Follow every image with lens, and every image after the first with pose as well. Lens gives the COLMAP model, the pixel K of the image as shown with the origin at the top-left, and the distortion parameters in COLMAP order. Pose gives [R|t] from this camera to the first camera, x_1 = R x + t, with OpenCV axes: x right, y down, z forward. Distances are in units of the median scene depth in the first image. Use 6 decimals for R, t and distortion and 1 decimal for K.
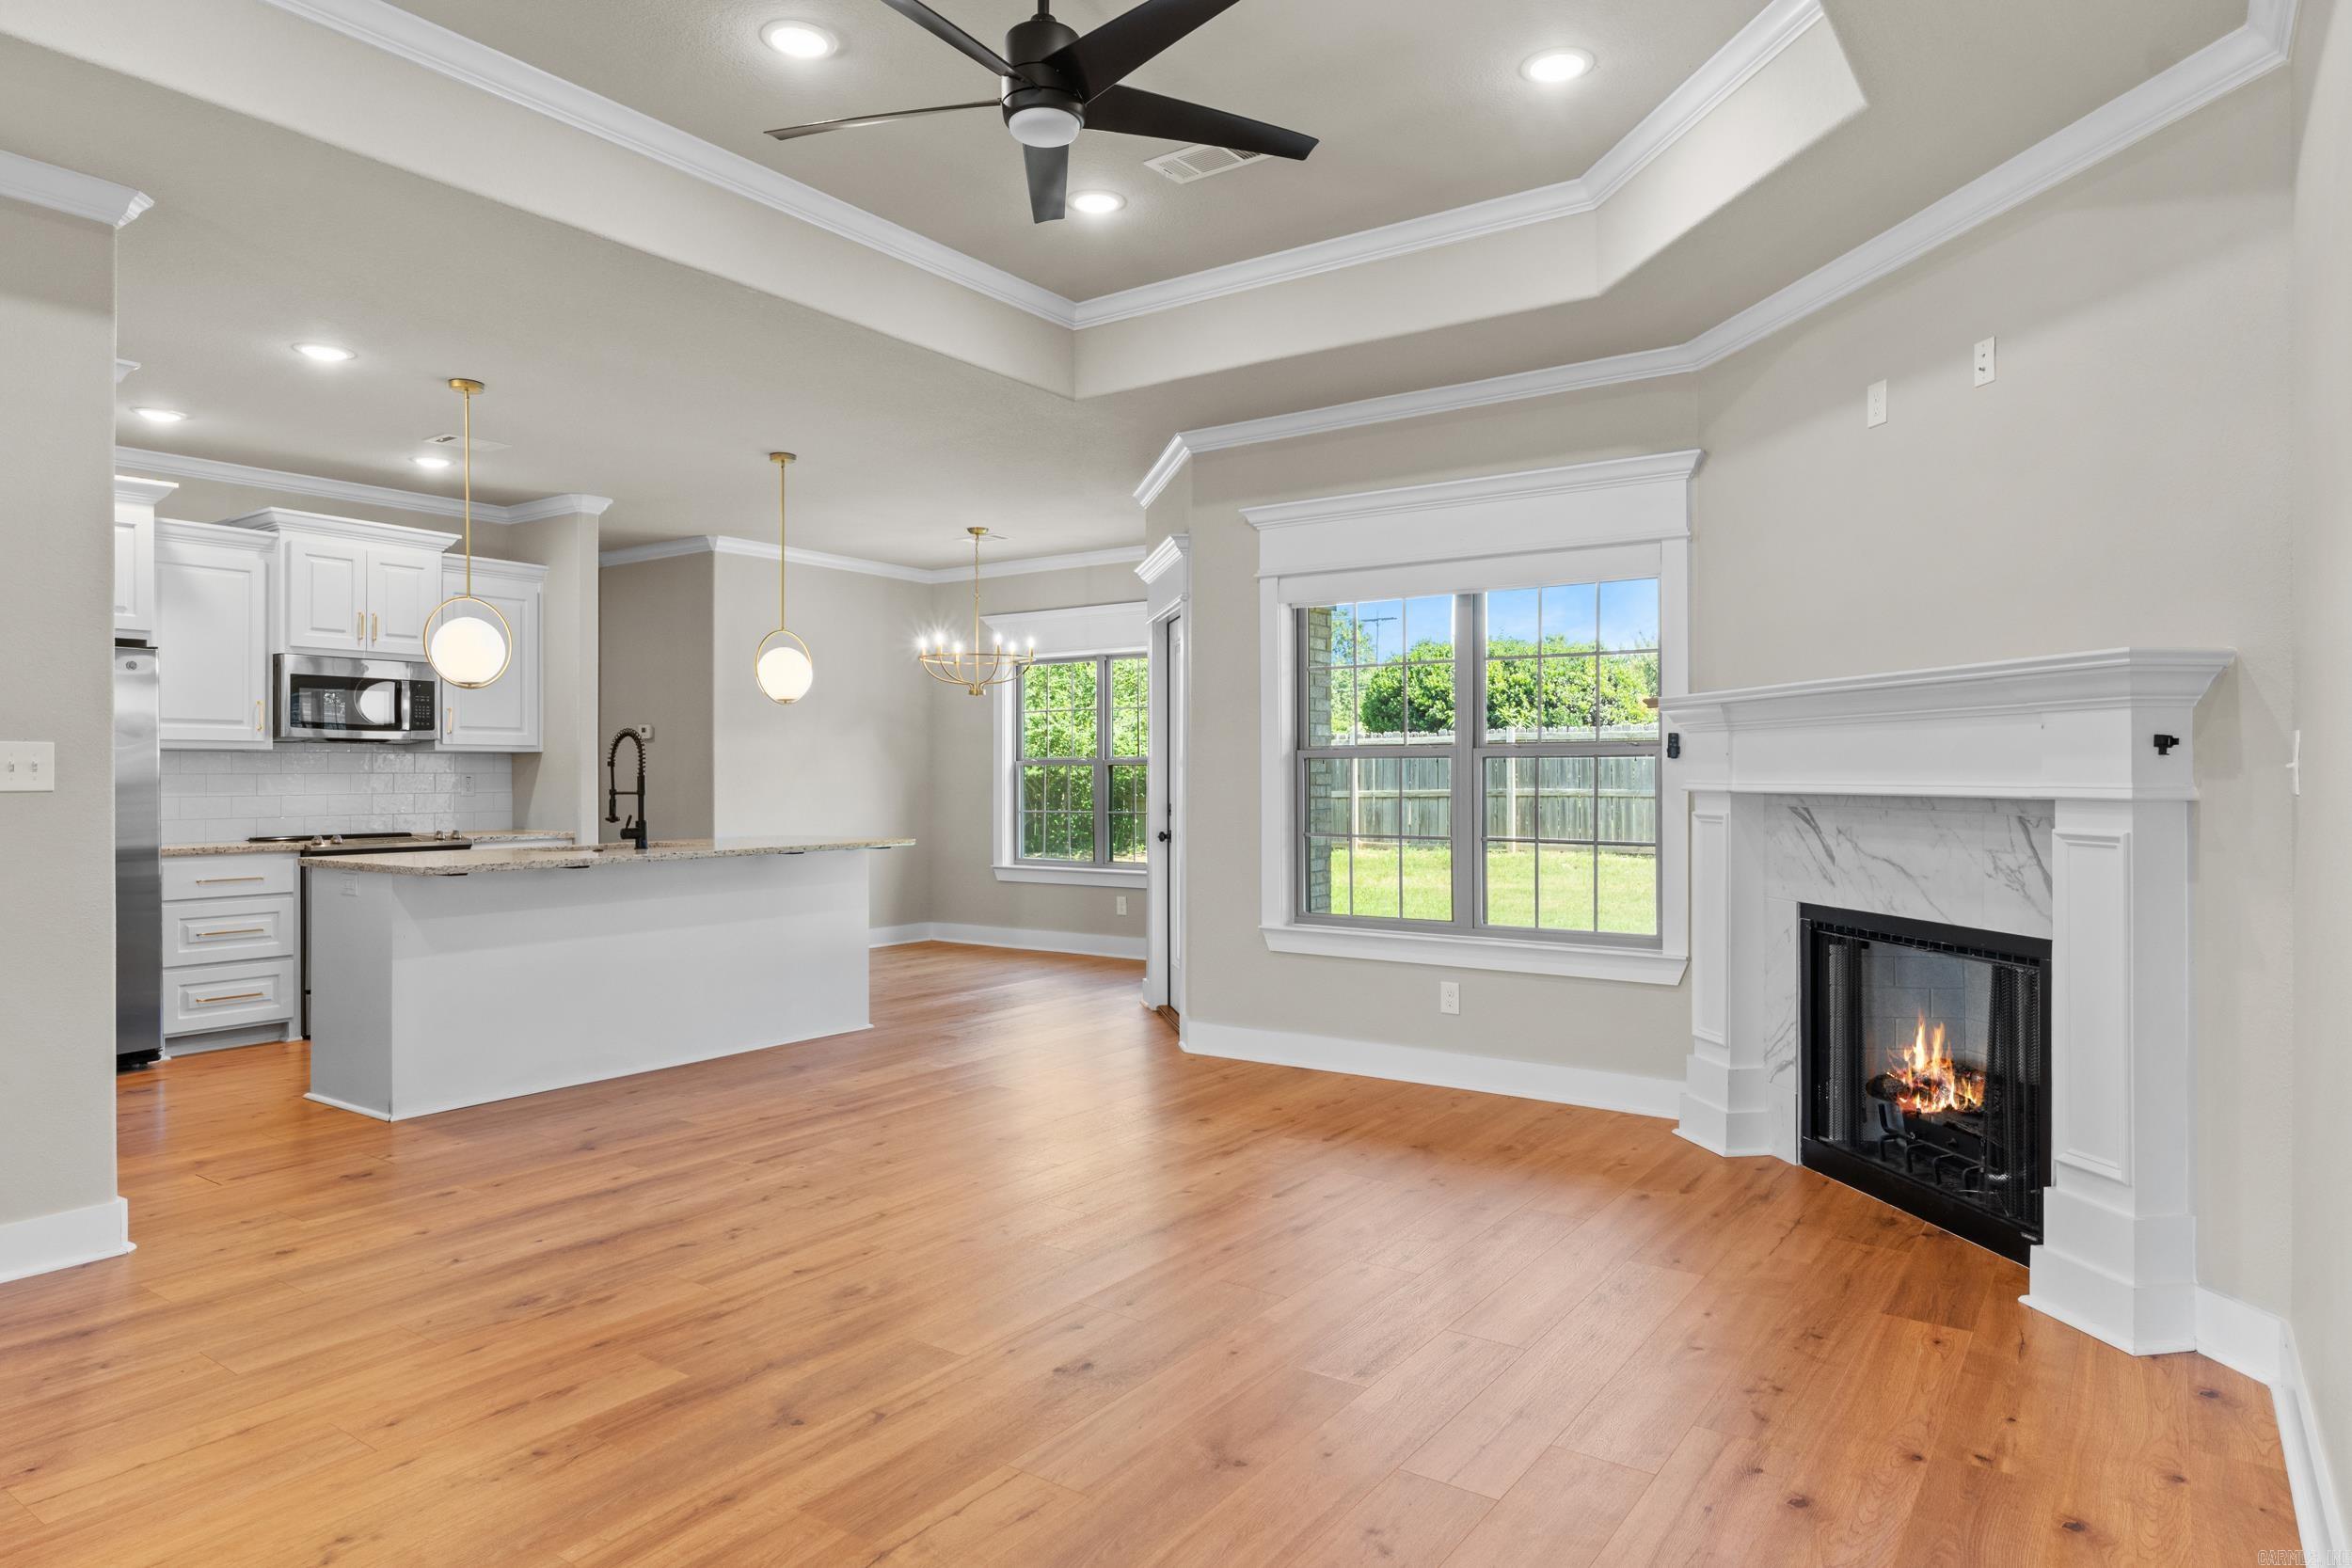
lens RADIAL K [[1387.1, 0, 1176.0], [0, 1387.1, 784.0], [0, 0, 1]] dist [-0.002534, 0.001026]
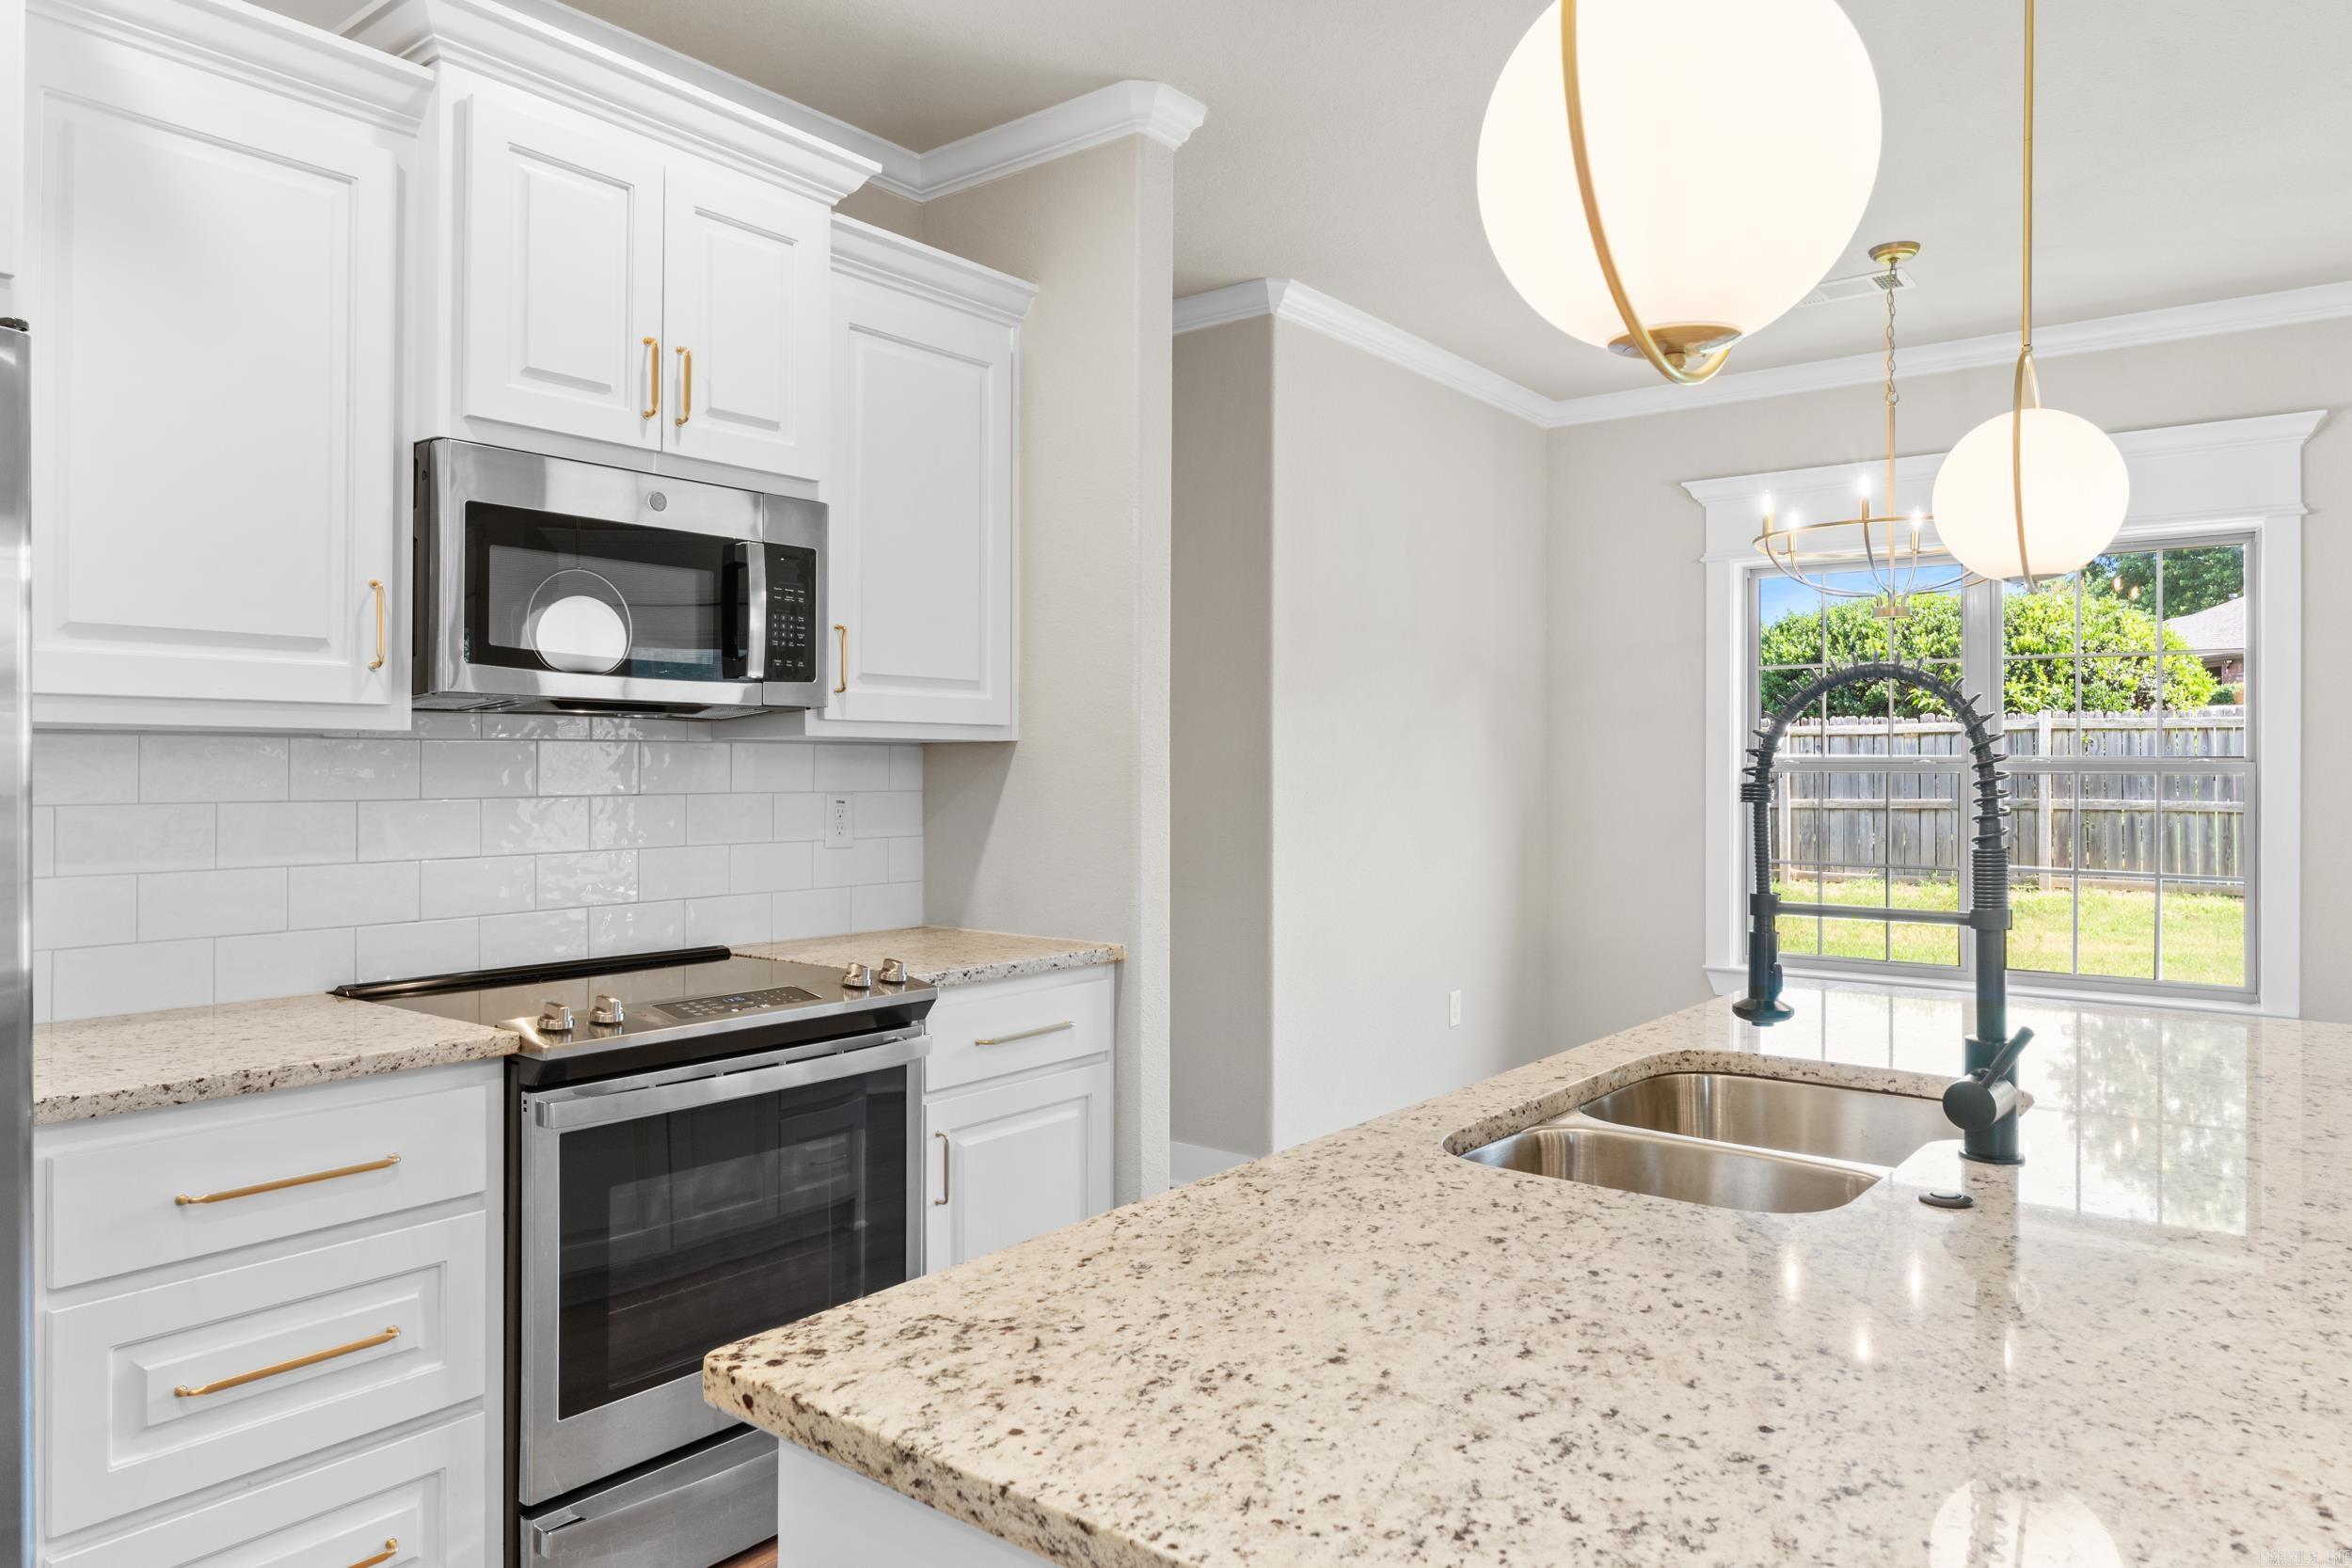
lens RADIAL K [[1510.1, 0, 1174.2], [0, 1510.1, 772.3], [0, 0, 1]] dist [0.000362, -0.000983]
pose [[0.998526, 0.006153, -0.053920, -0.681038], [-0.006319, 0.999976, -0.002918, -0.022737], [0.053901, 0.003255, 0.998541, 0.982526]]
